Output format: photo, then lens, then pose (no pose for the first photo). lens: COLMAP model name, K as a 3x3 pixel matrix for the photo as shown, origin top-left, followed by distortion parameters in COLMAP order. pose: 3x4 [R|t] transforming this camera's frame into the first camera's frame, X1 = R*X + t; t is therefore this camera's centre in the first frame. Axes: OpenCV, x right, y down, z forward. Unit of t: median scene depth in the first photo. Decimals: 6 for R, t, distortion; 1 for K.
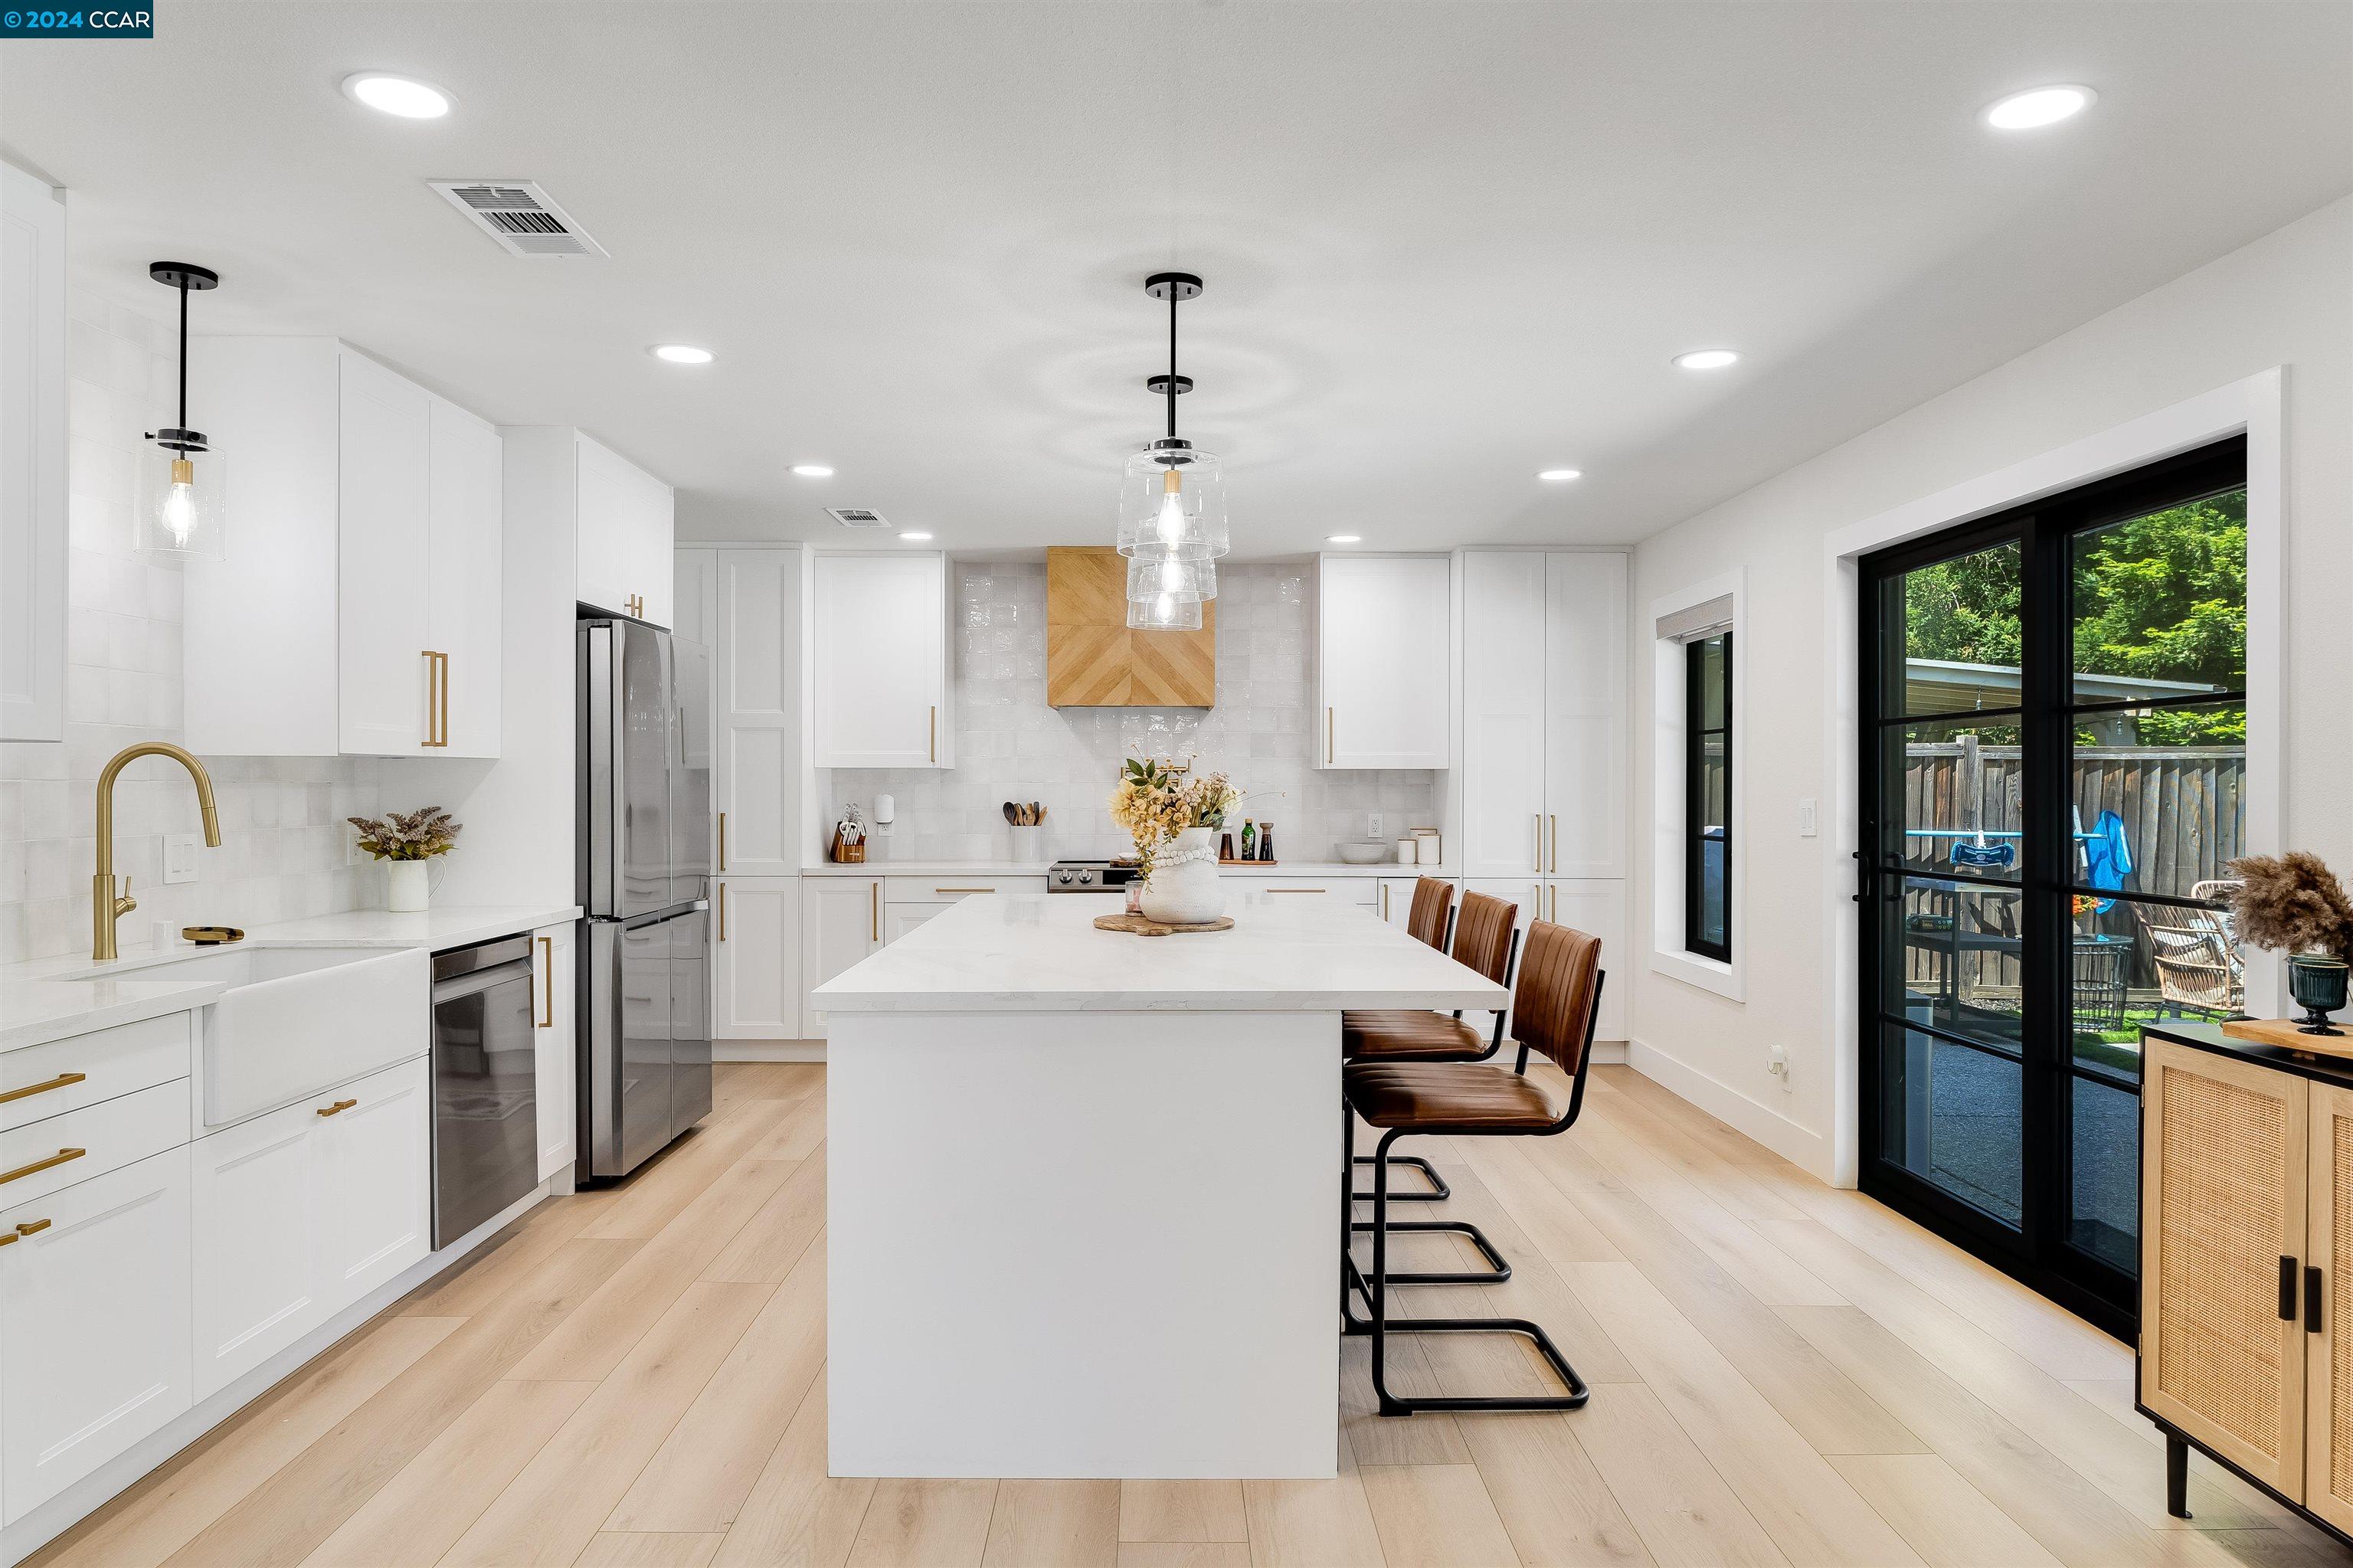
lens RADIAL K [[1467.6, 0, 1176.5], [0, 1467.6, 784.0], [0, 0, 1]] dist [-0.008201, -0.000731]
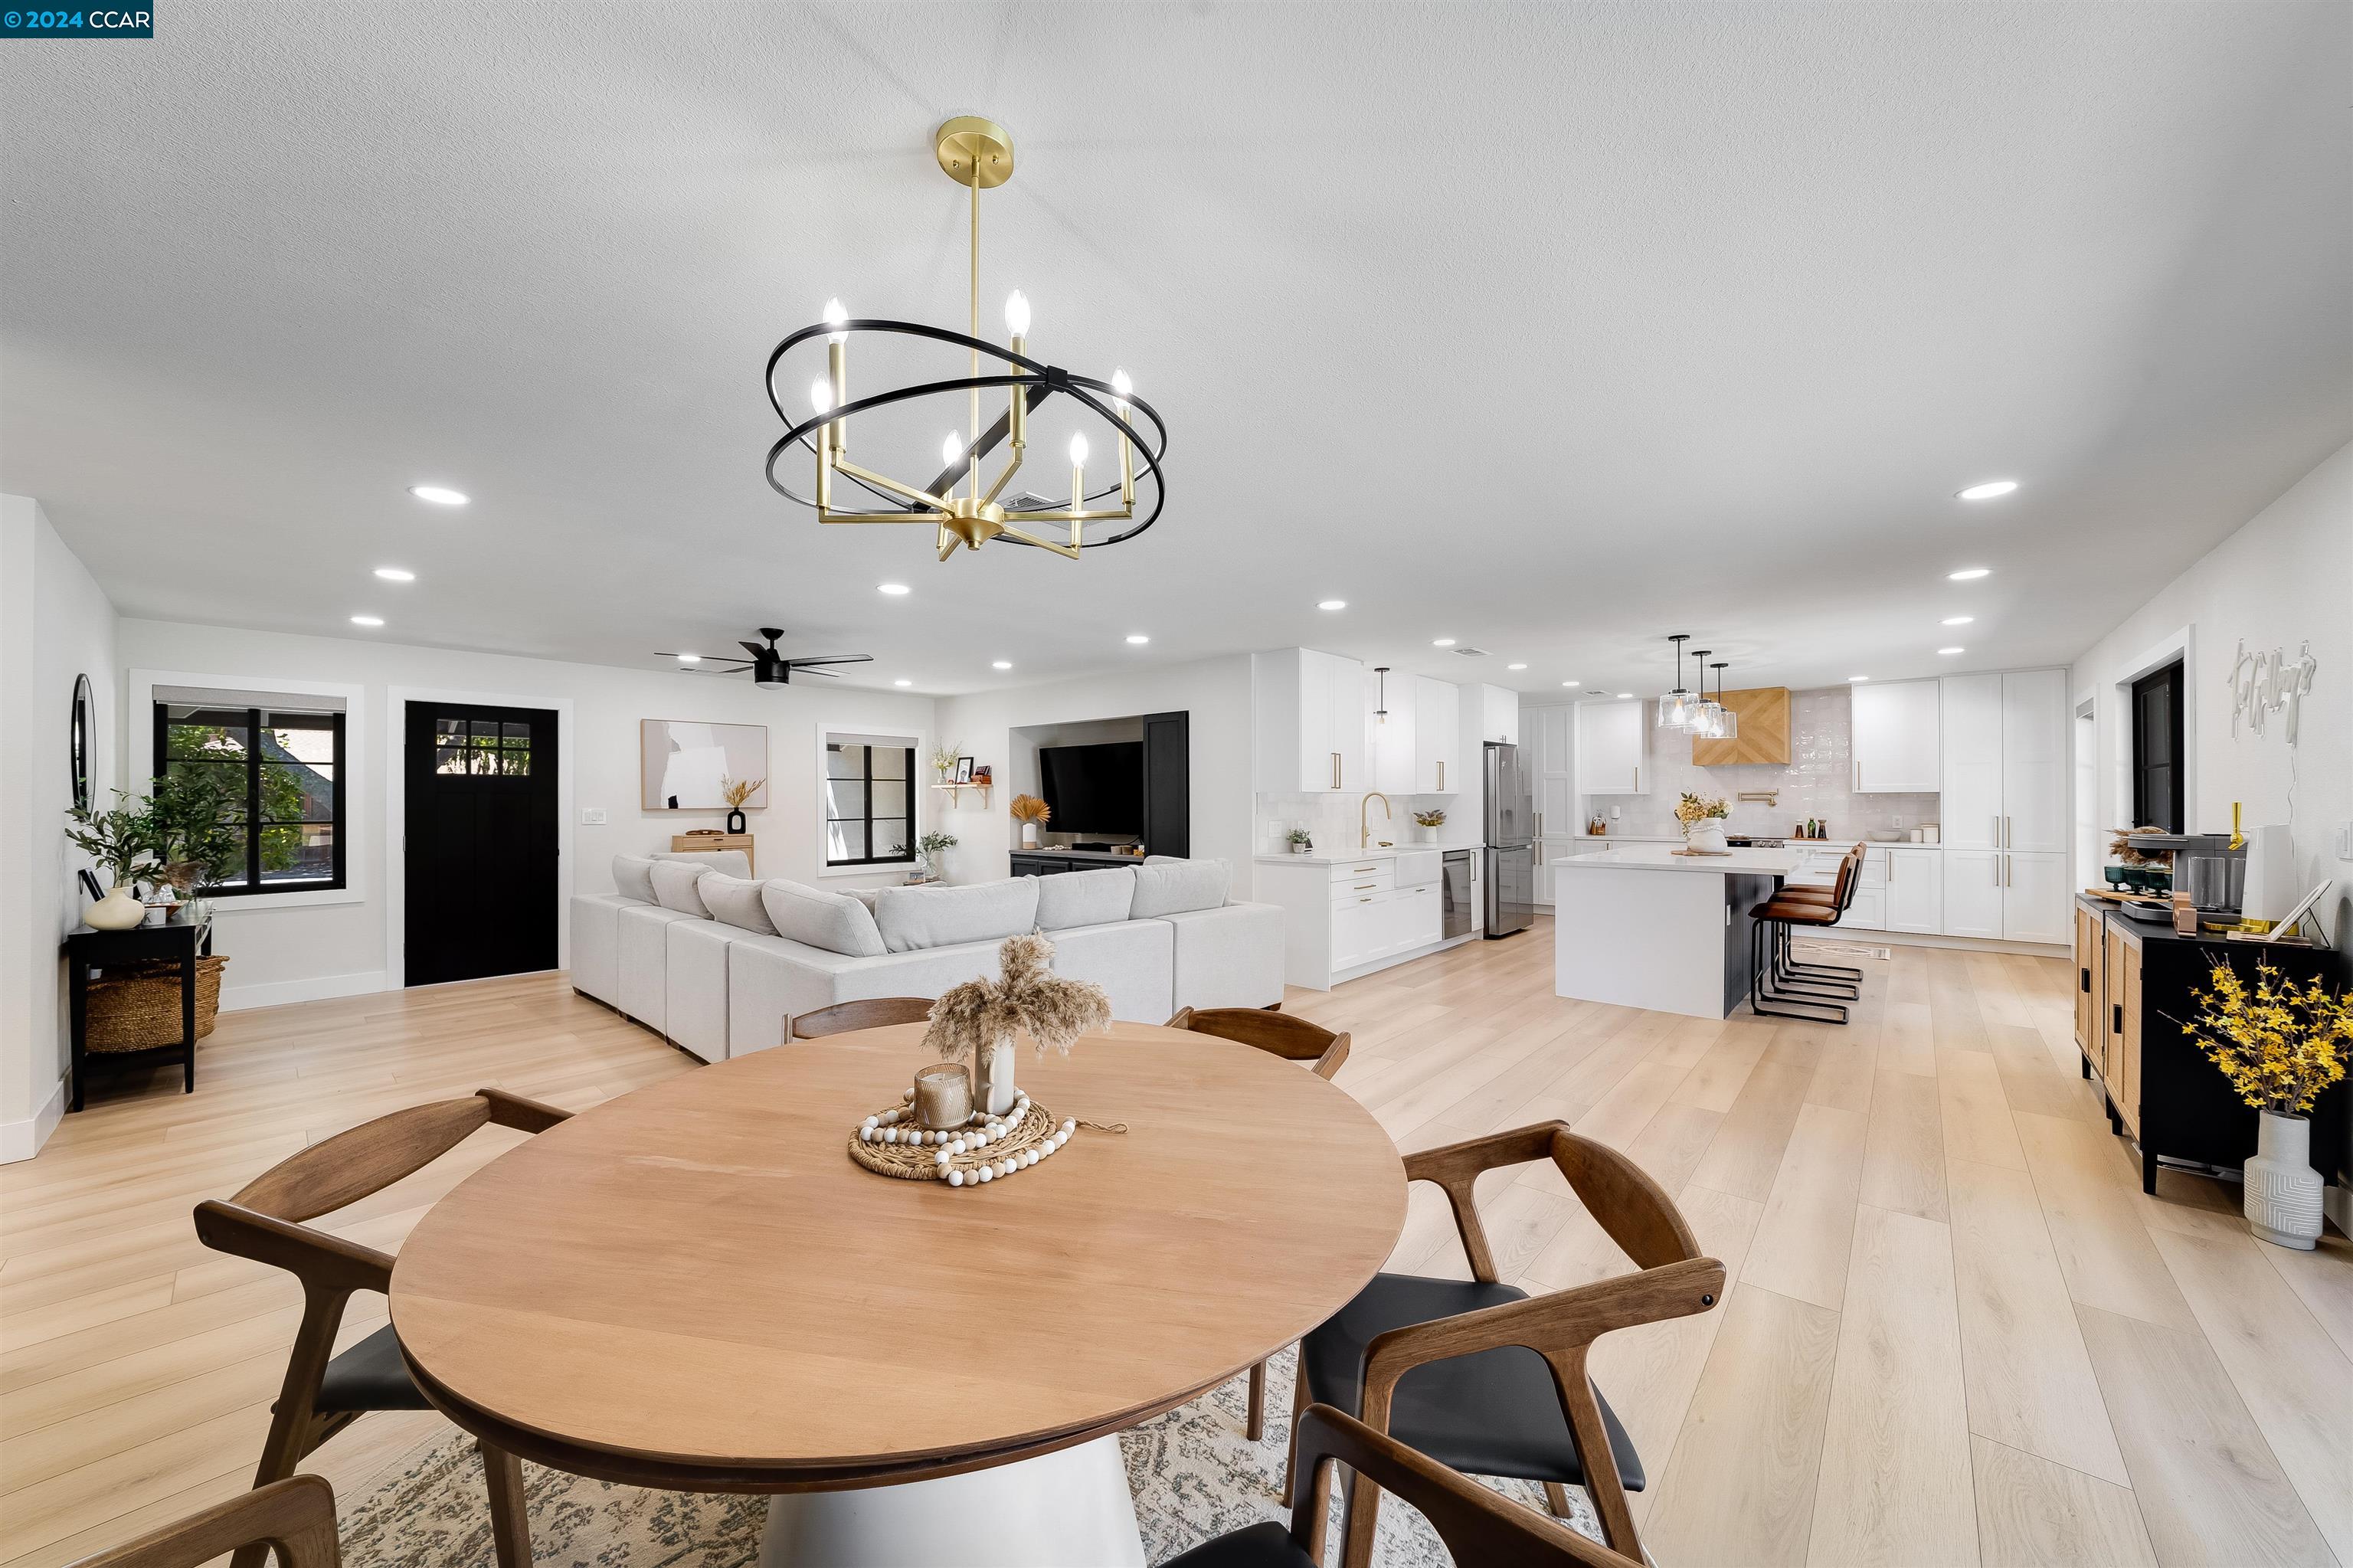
lens RADIAL K [[826.5, 0, 1175.8], [0, 826.5, 807.8], [0, 0, 1]] dist [-0.000906, -0.000125]
pose [[0.737682, 0.000627, -0.675148, 0.257654], [0.004999, 0.999967, 0.006391, -0.002245], [0.675129, -0.008090, 0.737655, -0.648480]]
